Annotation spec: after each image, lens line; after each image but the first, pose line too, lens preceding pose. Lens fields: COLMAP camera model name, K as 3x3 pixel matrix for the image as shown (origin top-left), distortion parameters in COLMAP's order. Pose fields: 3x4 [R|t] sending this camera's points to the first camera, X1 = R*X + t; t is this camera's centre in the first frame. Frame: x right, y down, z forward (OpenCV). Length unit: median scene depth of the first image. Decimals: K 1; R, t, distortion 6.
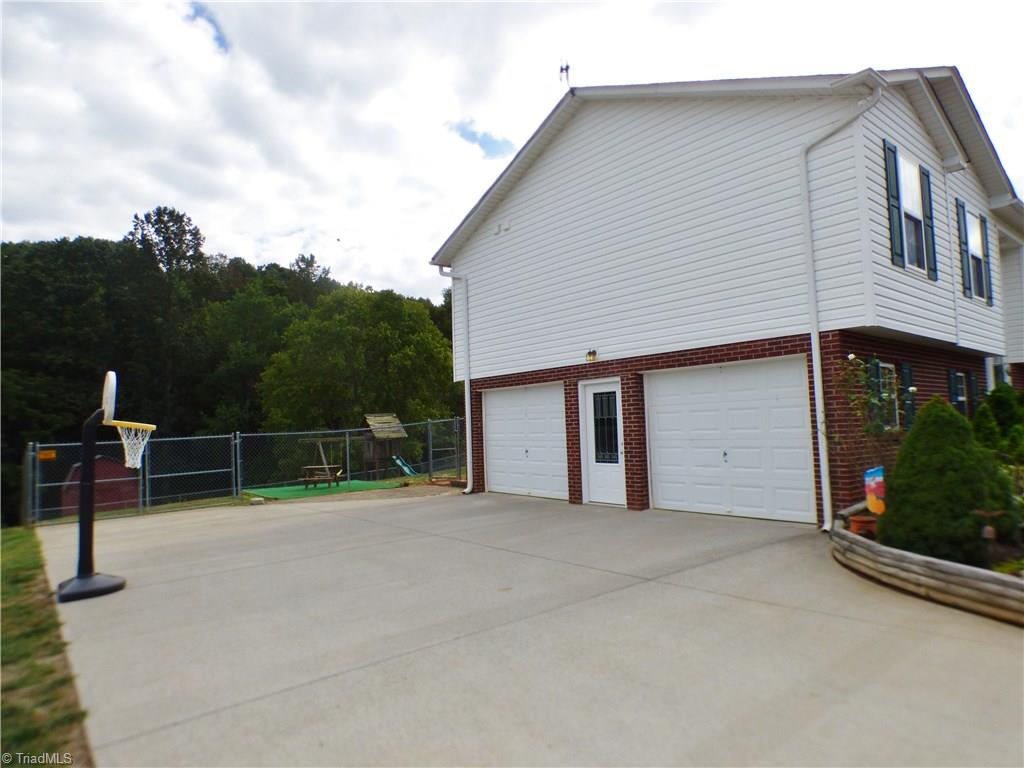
lens RADIAL K [[624.6, 0, 517.3], [0, 624.6, 384.7], [0, 0, 1]] dist [-0.008472, 0.002389]
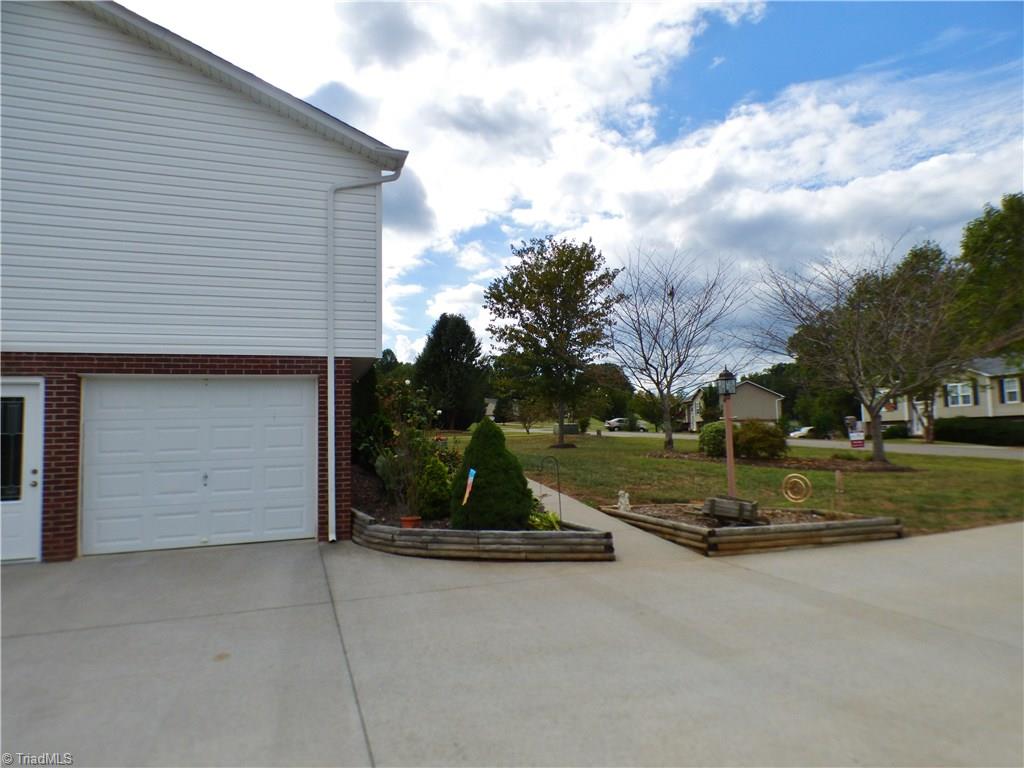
lens RADIAL K [[624.6, 0, 522.8], [0, 624.6, 386.0], [0, 0, 1]] dist [-0.008472, 0.002389]
pose [[0.365243, 0.100763, 0.925443, -0.394288], [-0.045315, 0.994871, -0.090438, 0.049004], [-0.929809, -0.008905, 0.367935, 0.292096]]
